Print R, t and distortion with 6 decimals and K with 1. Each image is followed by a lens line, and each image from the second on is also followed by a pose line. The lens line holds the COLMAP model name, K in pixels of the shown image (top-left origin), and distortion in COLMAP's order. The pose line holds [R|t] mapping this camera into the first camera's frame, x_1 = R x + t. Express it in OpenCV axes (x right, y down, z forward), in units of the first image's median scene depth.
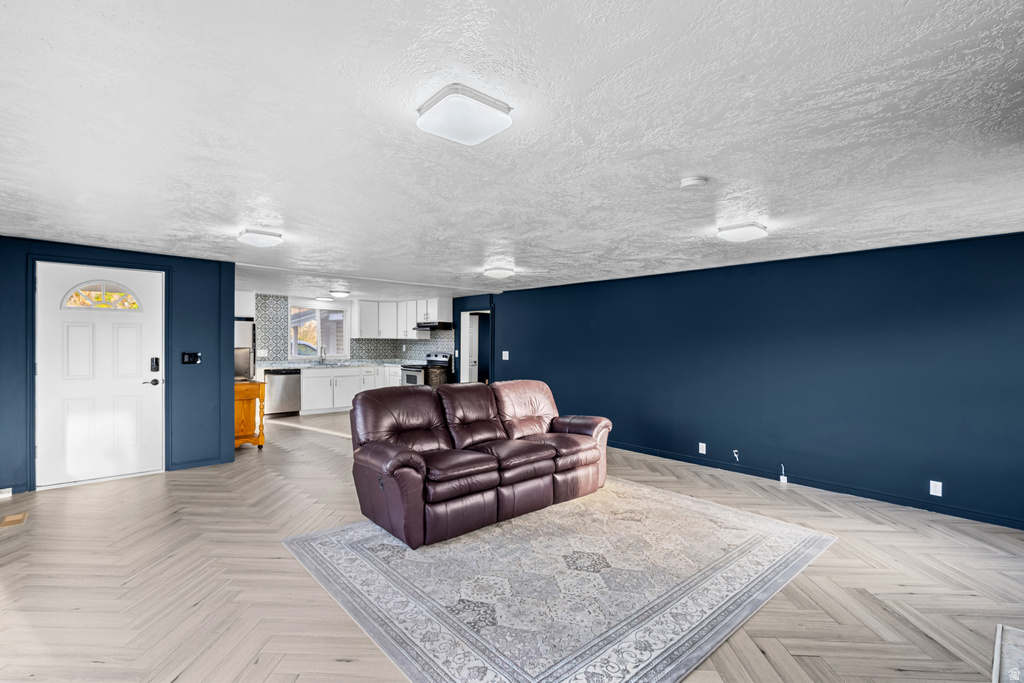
lens RADIAL K [[478.3, 0, 521.6], [0, 478.3, 349.6], [0, 0, 1]] dist [-0.006826, 0.000375]
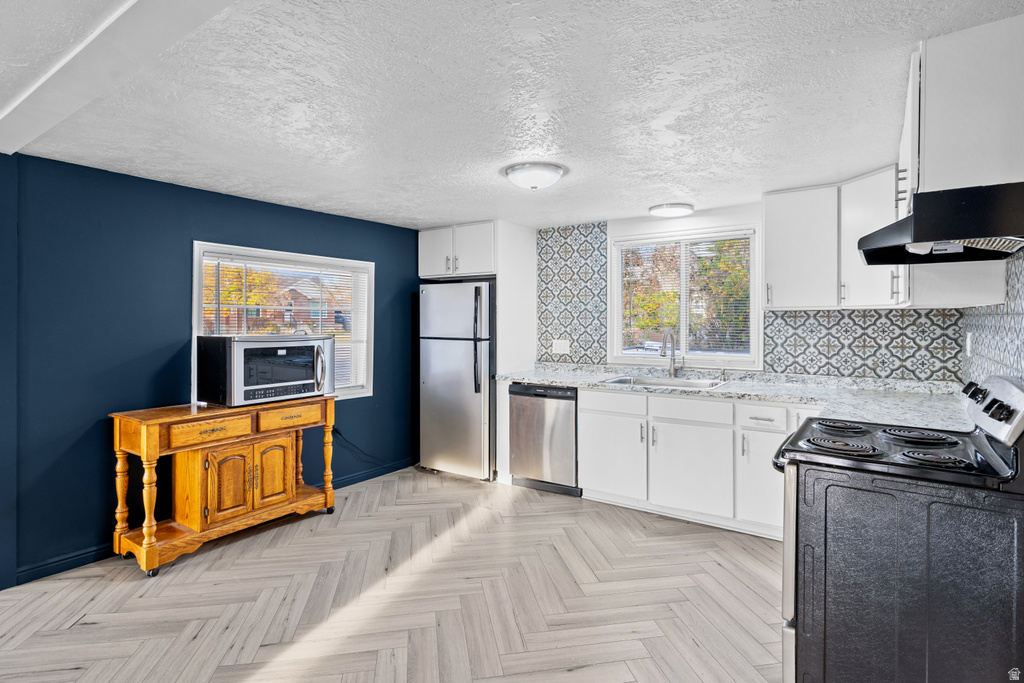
lens RADIAL K [[524.7, 0, 511.6], [0, 524.7, 327.8], [0, 0, 1]] dist [0.013672, 0.000286]
pose [[0.191874, 0.001689, -0.981418, -0.019657], [-0.010555, 0.999944, -0.000342, -0.010904], [0.981363, 0.010425, 0.191881, 0.834981]]
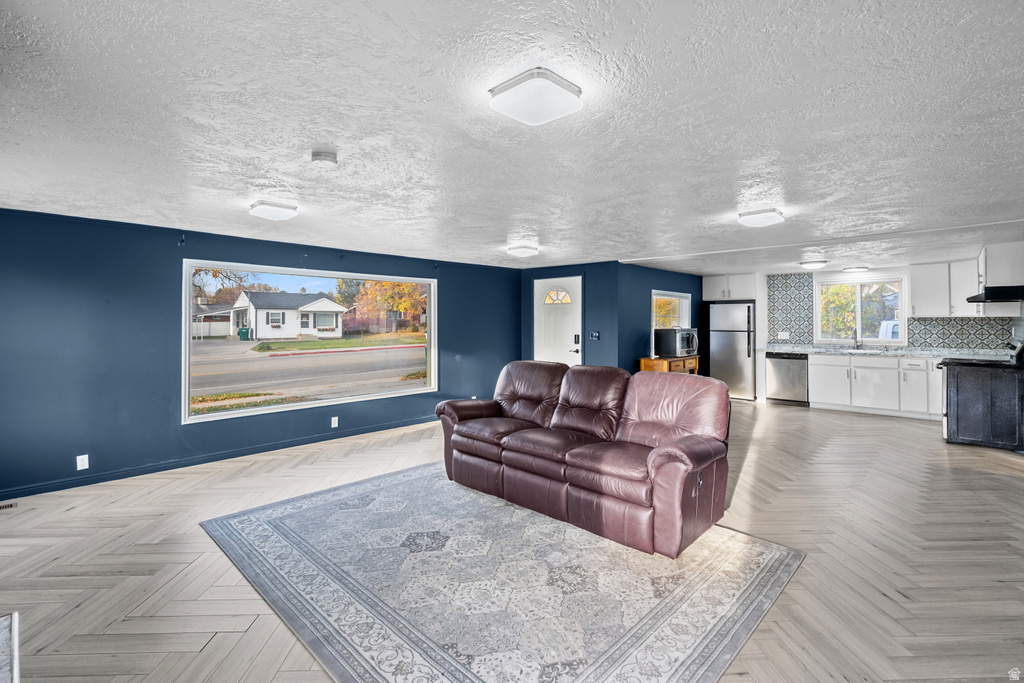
lens RADIAL K [[478.3, 0, 492.9], [0, 478.3, 316.6], [0, 0, 1]] dist [-0.006826, 0.000375]
pose [[0.030430, -0.021843, -0.999298, 0.395230], [-0.011991, 0.999681, -0.022216, -0.001900], [0.999465, 0.012659, 0.030158, 0.381034]]
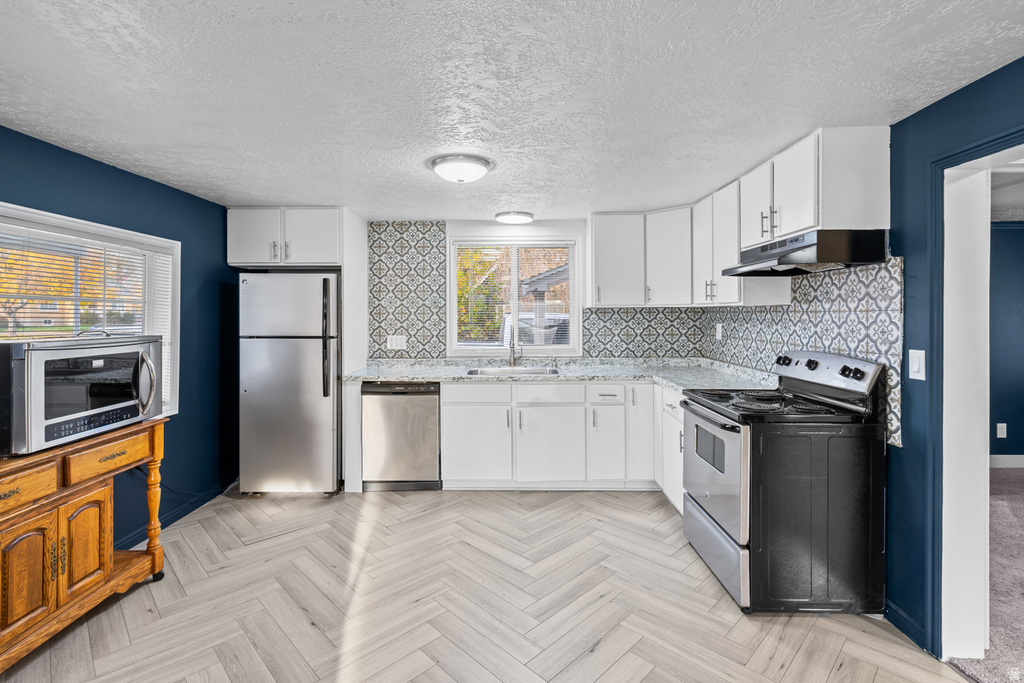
lens RADIAL K [[478.3, 0, 503.4], [0, 478.3, 319.5], [0, 0, 1]] dist [-0.006826, 0.000375]
pose [[0.707435, -0.006999, -0.706743, -0.117489], [0.000732, 0.999958, -0.009170, -0.010942], [0.706778, 0.005970, 0.707410, 0.721536]]
